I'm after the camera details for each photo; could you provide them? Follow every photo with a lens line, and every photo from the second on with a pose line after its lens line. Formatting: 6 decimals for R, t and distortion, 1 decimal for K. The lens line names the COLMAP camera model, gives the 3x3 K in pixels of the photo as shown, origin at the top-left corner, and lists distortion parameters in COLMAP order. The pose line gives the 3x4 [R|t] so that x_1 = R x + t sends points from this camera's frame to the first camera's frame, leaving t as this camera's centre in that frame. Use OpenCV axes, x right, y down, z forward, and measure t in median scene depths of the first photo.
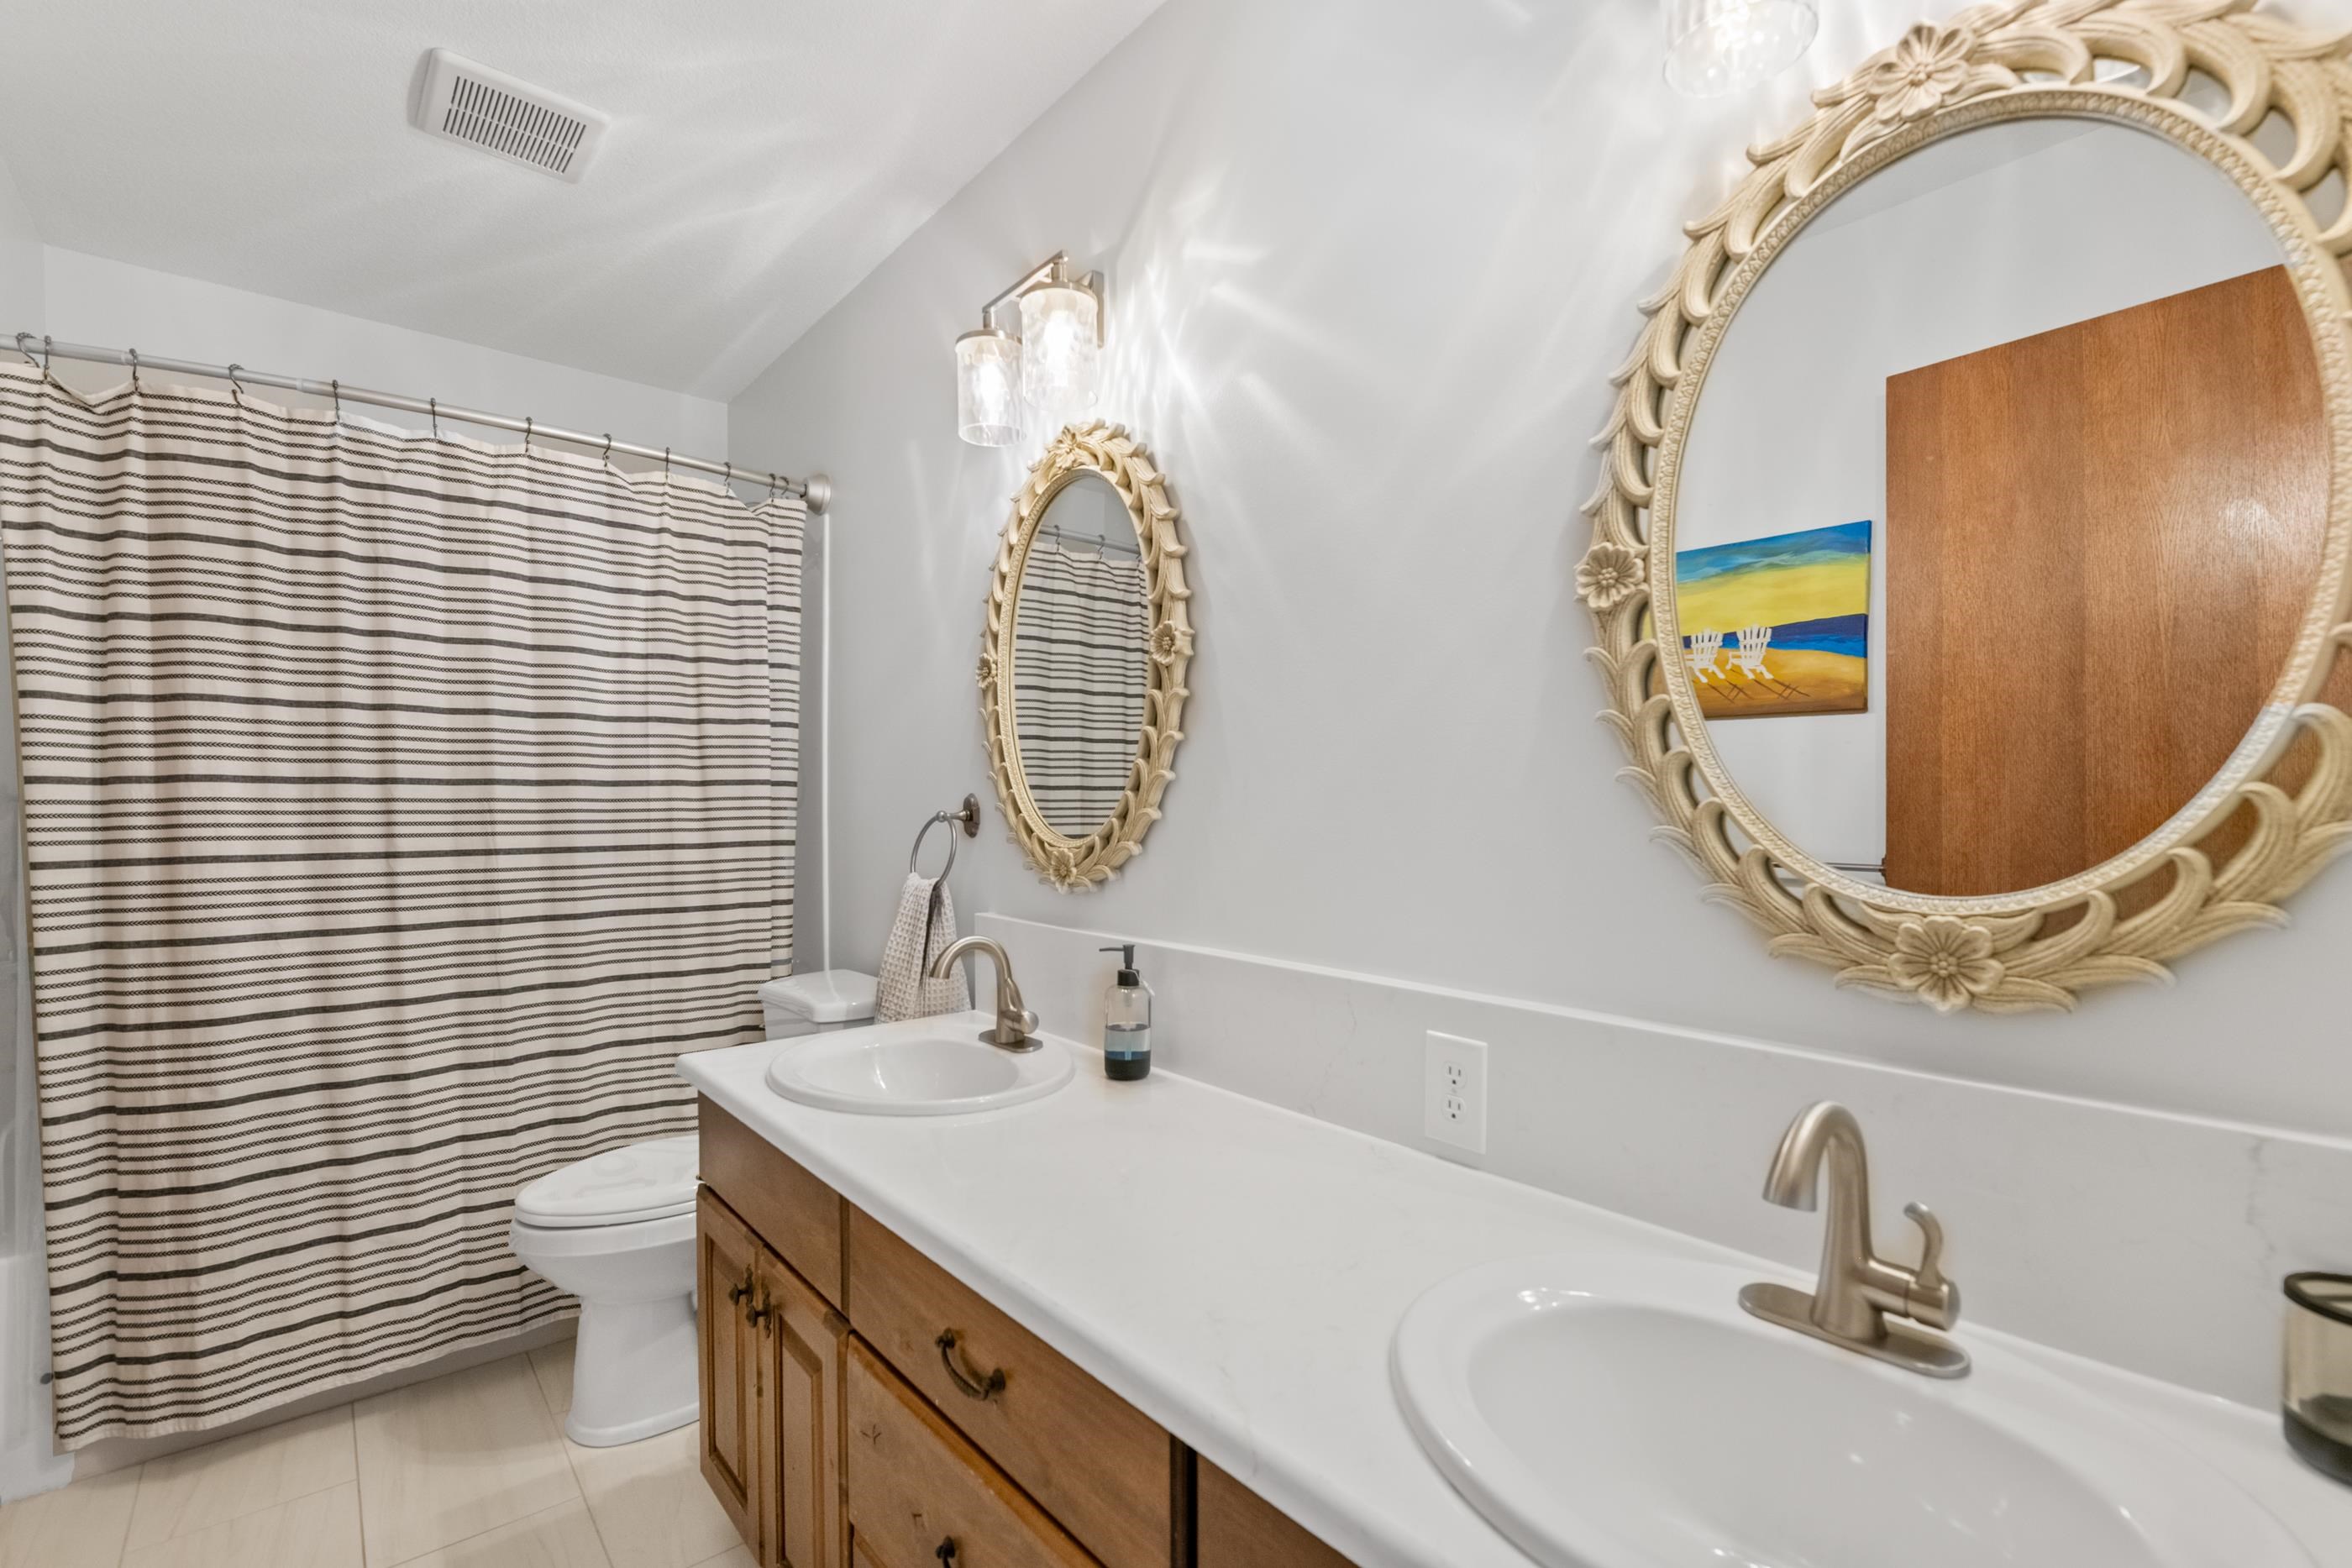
lens RADIAL K [[1032.5, 0, 1170.9], [0, 1032.5, 800.9], [0, 0, 1]] dist [-0.001156, -0.002506]
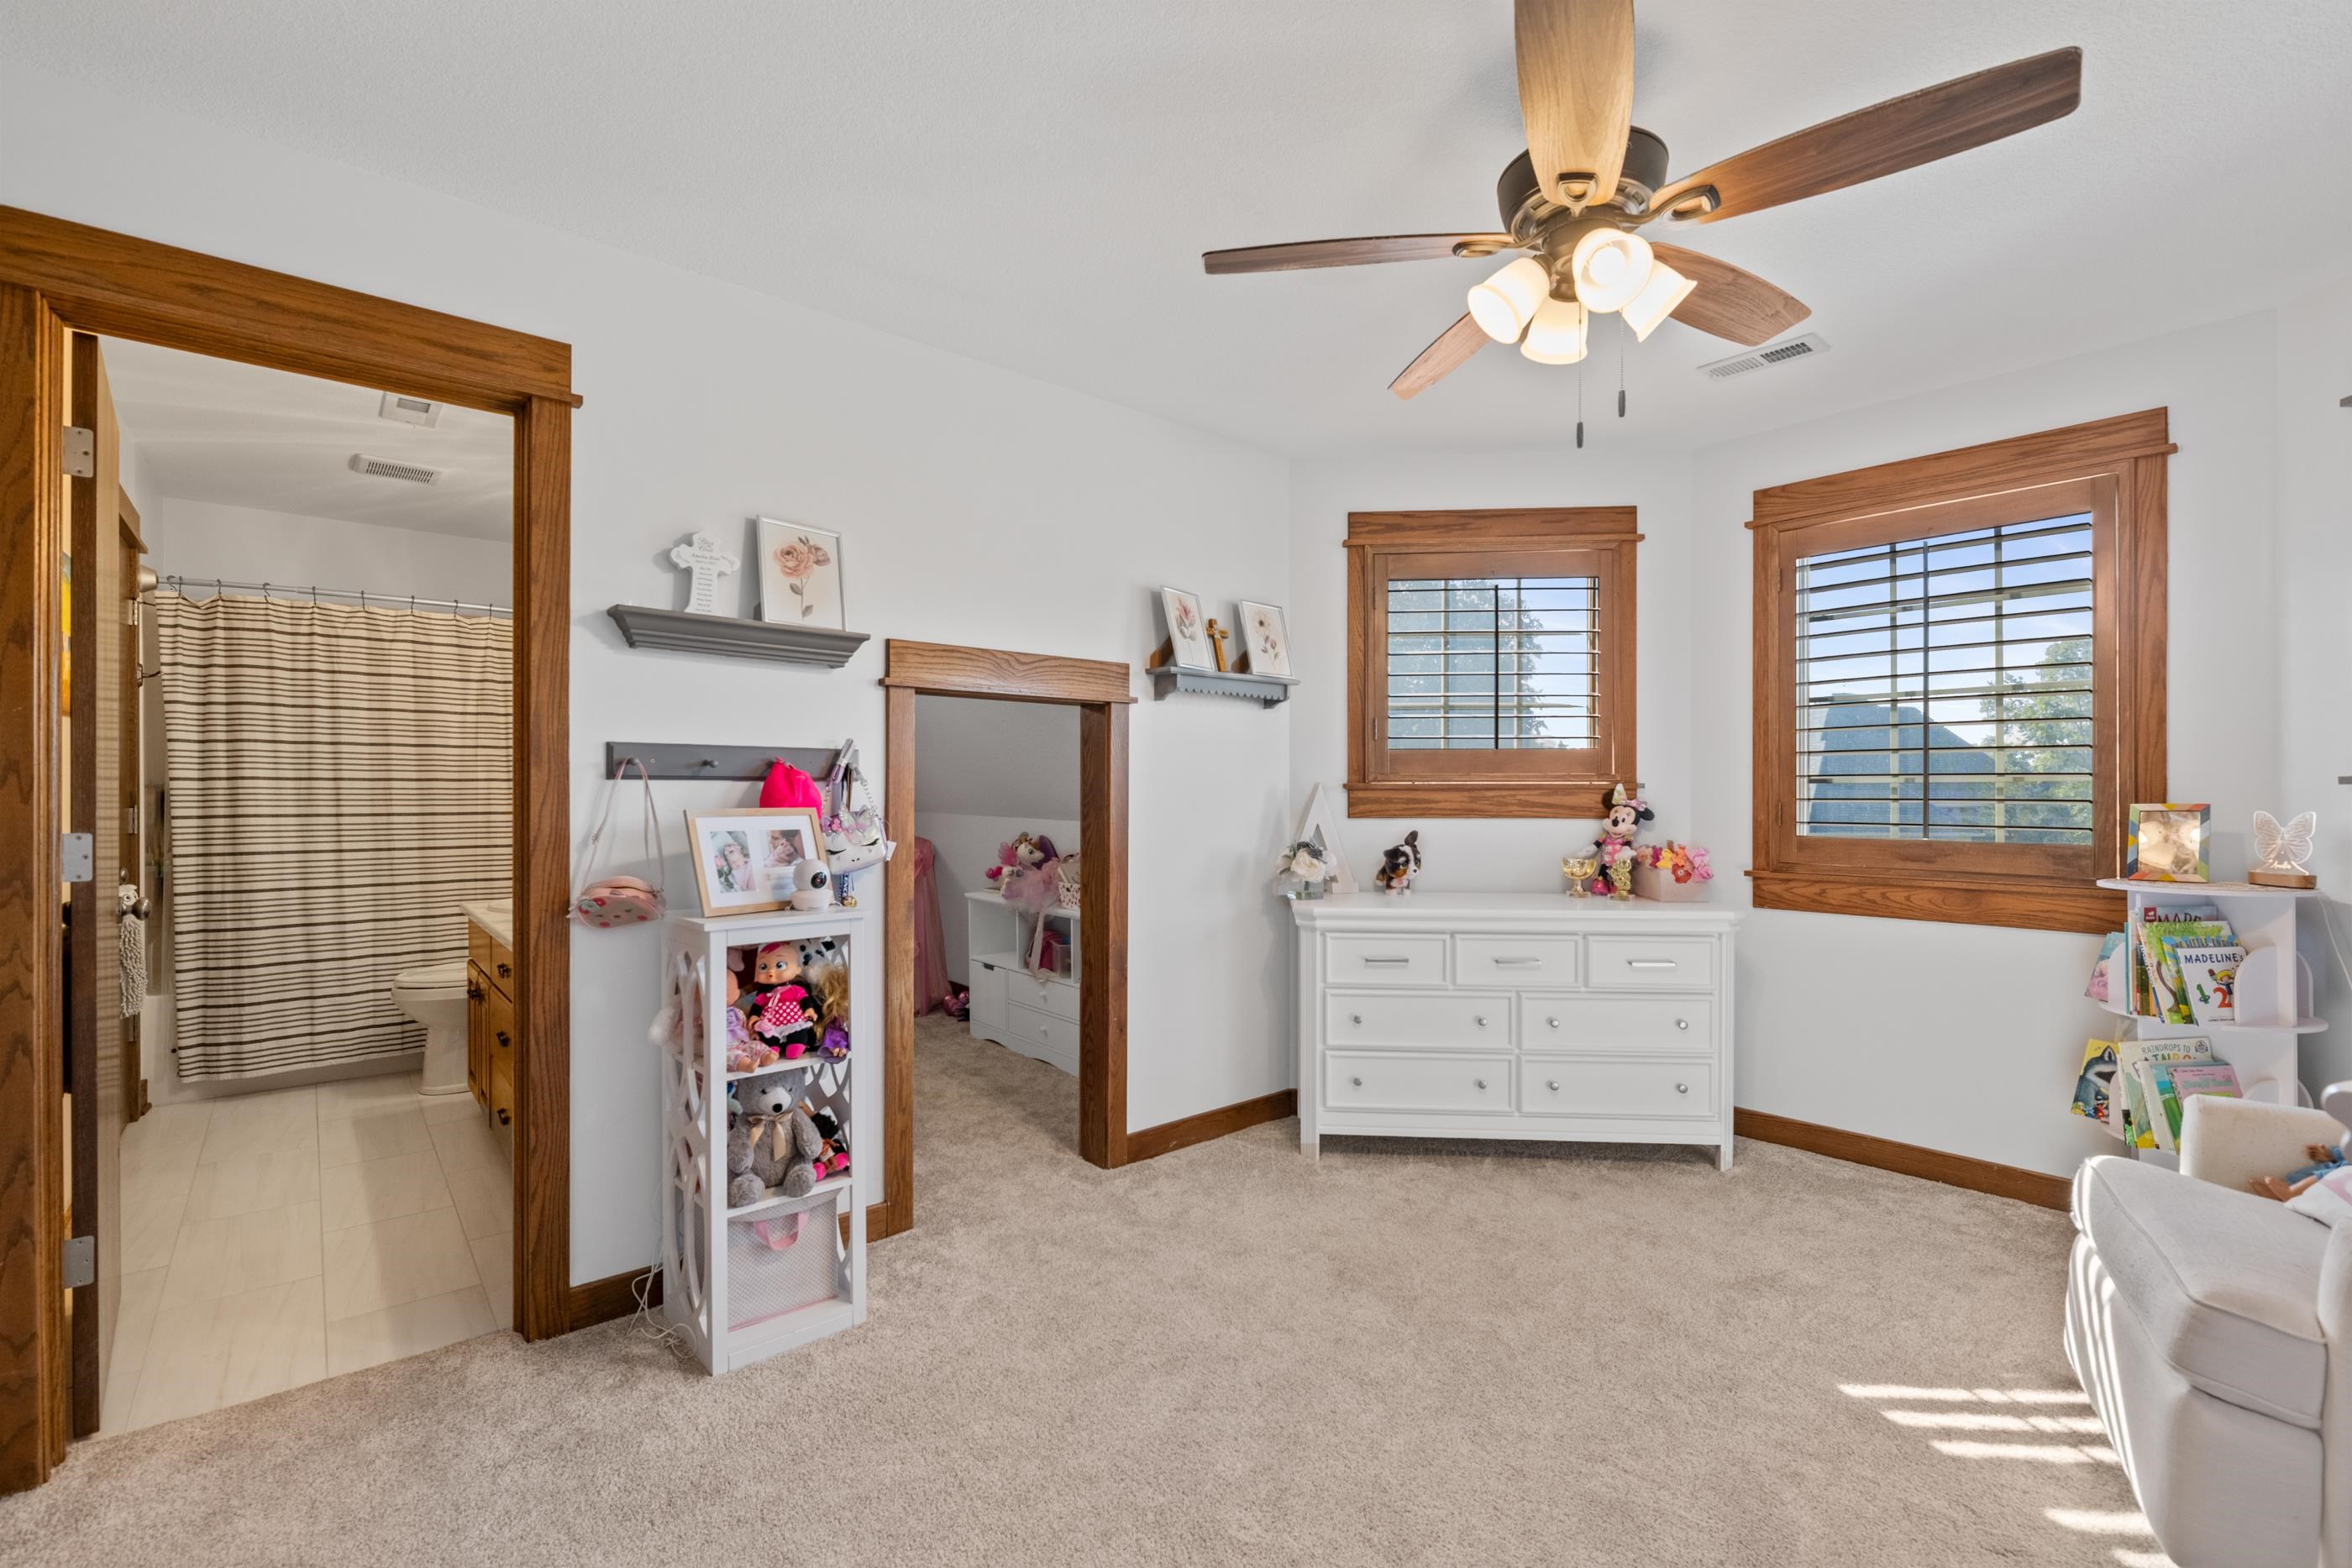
lens RADIAL K [[1032.5, 0, 1183.9], [0, 1032.5, 778.2], [0, 0, 1]] dist [-0.001156, -0.002506]
pose [[0.999967, 0.003411, 0.007346, 0.951395], [-0.003326, 0.999928, -0.011519, -0.003112], [-0.007384, 0.011494, 0.999907, -1.112585]]
